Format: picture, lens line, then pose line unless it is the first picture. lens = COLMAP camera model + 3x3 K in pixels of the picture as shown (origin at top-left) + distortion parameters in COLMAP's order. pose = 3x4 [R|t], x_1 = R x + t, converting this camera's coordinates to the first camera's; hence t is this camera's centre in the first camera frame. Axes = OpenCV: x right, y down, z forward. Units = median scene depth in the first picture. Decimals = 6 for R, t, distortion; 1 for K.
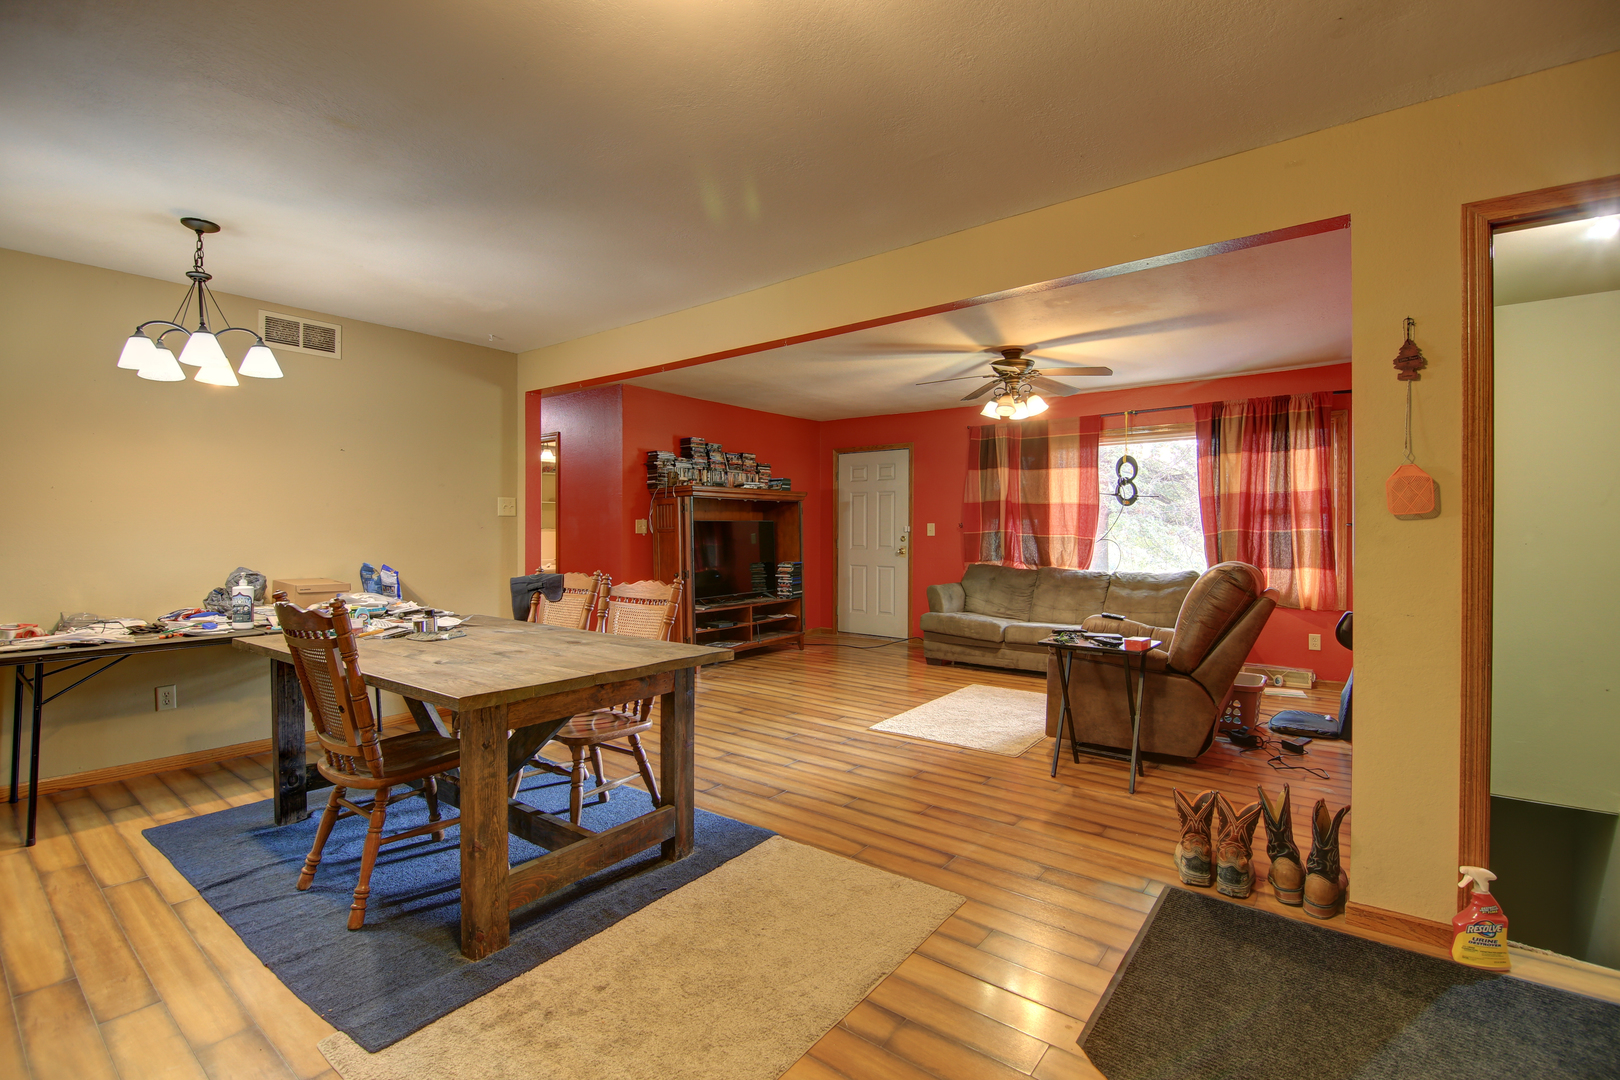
lens RADIAL K [[716.3, 0, 813.6], [0, 716.3, 537.1], [0, 0, 1]] dist [-0.010842, -0.004556]
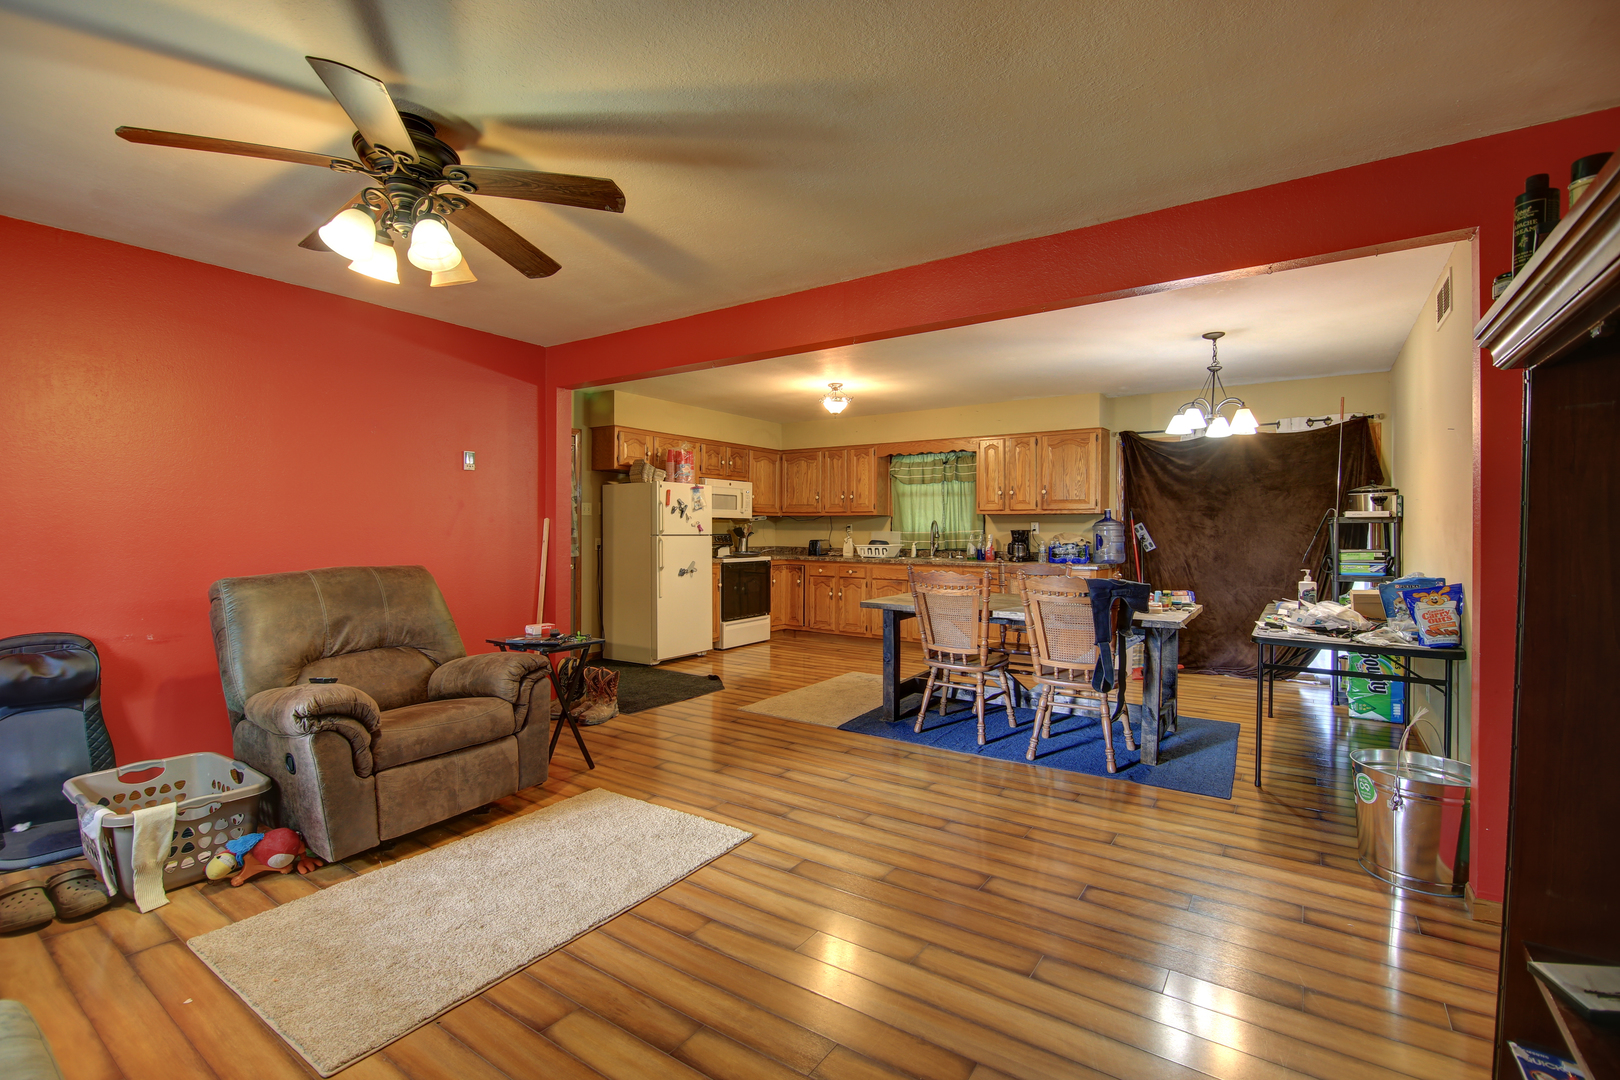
lens RADIAL K [[716.3, 0, 811.9], [0, 716.3, 535.1], [0, 0, 1]] dist [-0.010842, -0.004556]
pose [[-0.998739, -0.003486, -0.050087, 0.058981], [-0.004298, 0.999861, 0.016118, -0.018918], [0.050024, 0.016313, -0.998615, 1.735312]]
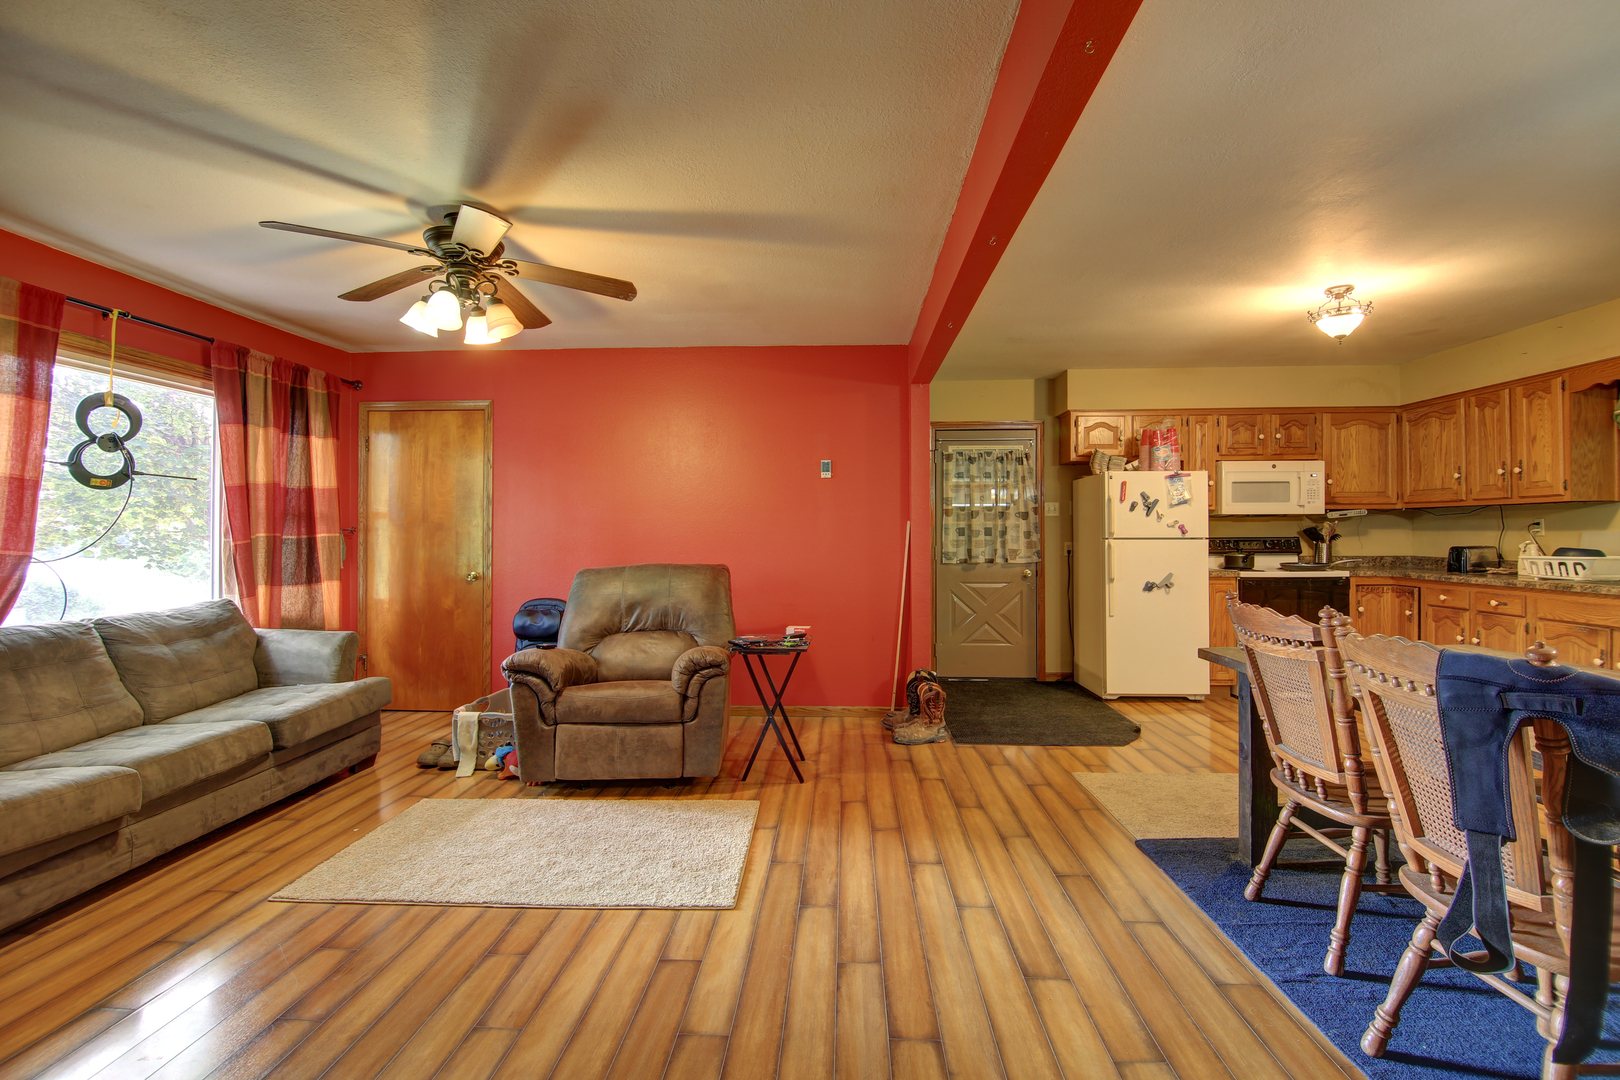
lens RADIAL K [[716.3, 0, 806.5], [0, 716.3, 534.3], [0, 0, 1]] dist [-0.010842, -0.004556]
pose [[-0.565489, 0.002643, 0.824752, -0.411333], [0.010964, 0.999931, 0.004313, -0.010983], [-0.824683, 0.011482, -0.565479, 1.312714]]
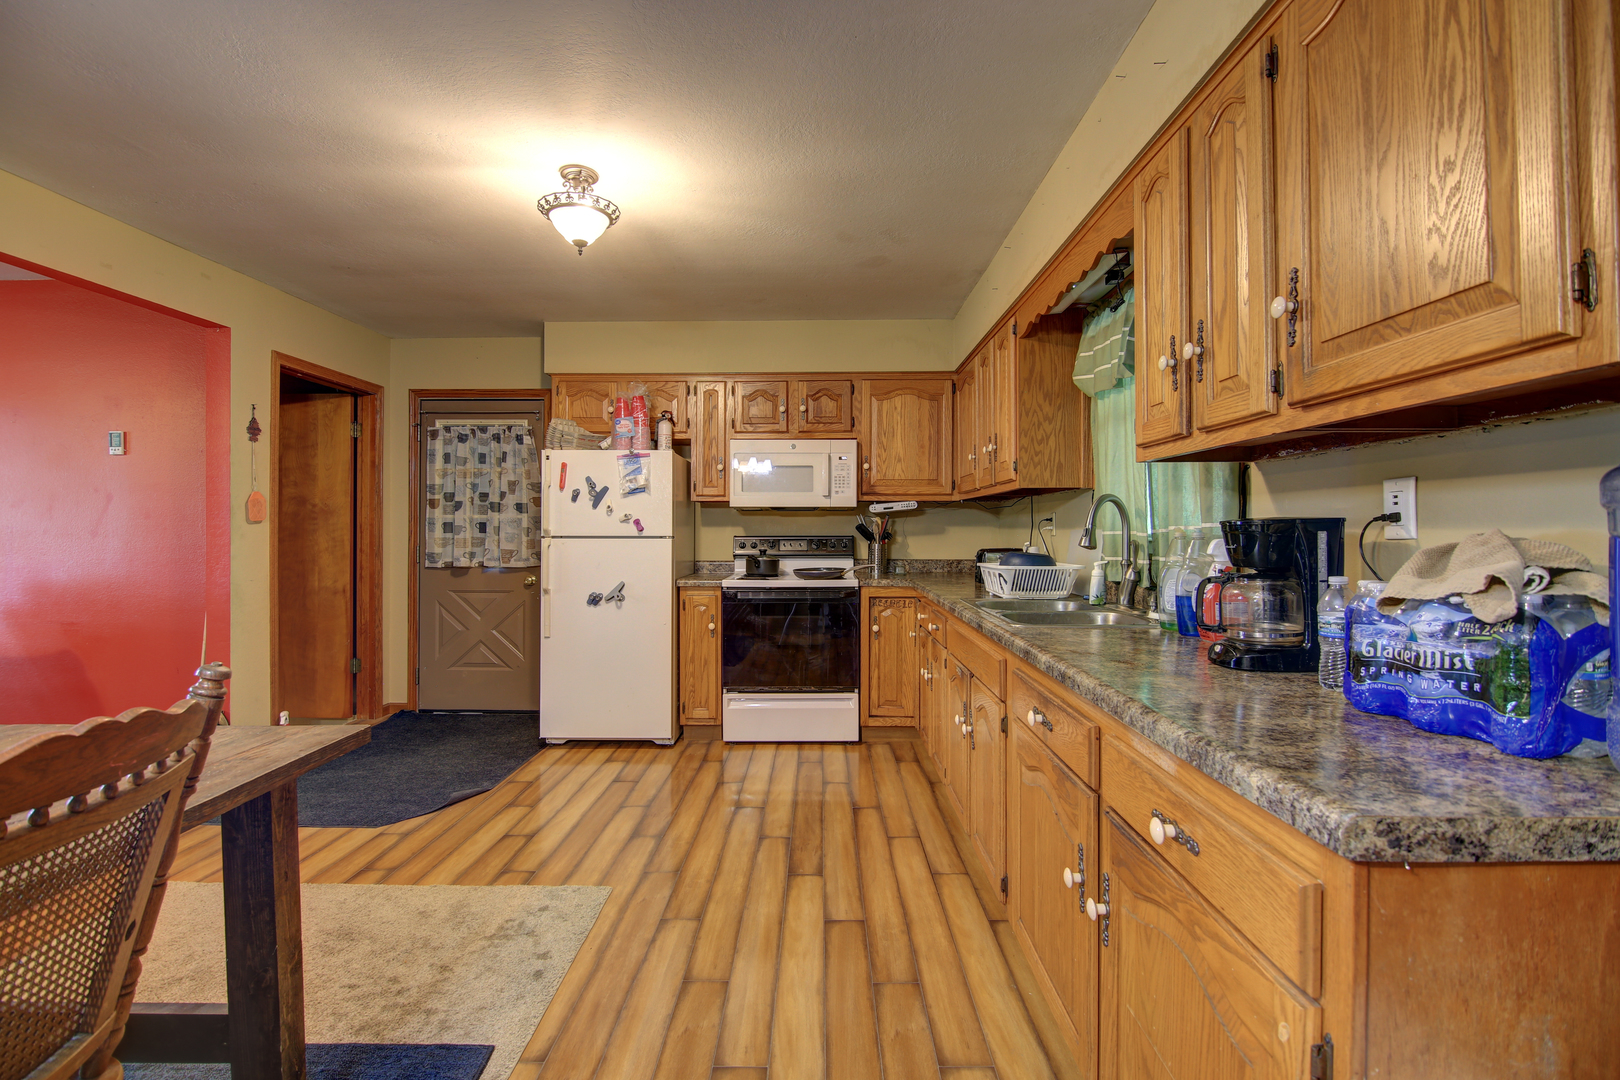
lens RADIAL K [[716.3, 0, 805.0], [0, 716.3, 536.5], [0, 0, 1]] dist [-0.010842, -0.004556]
pose [[-0.600345, -0.005633, 0.799721, -0.658804], [0.007196, 0.999897, 0.012445, -0.002724], [-0.799709, 0.013226, -0.600243, 0.483178]]
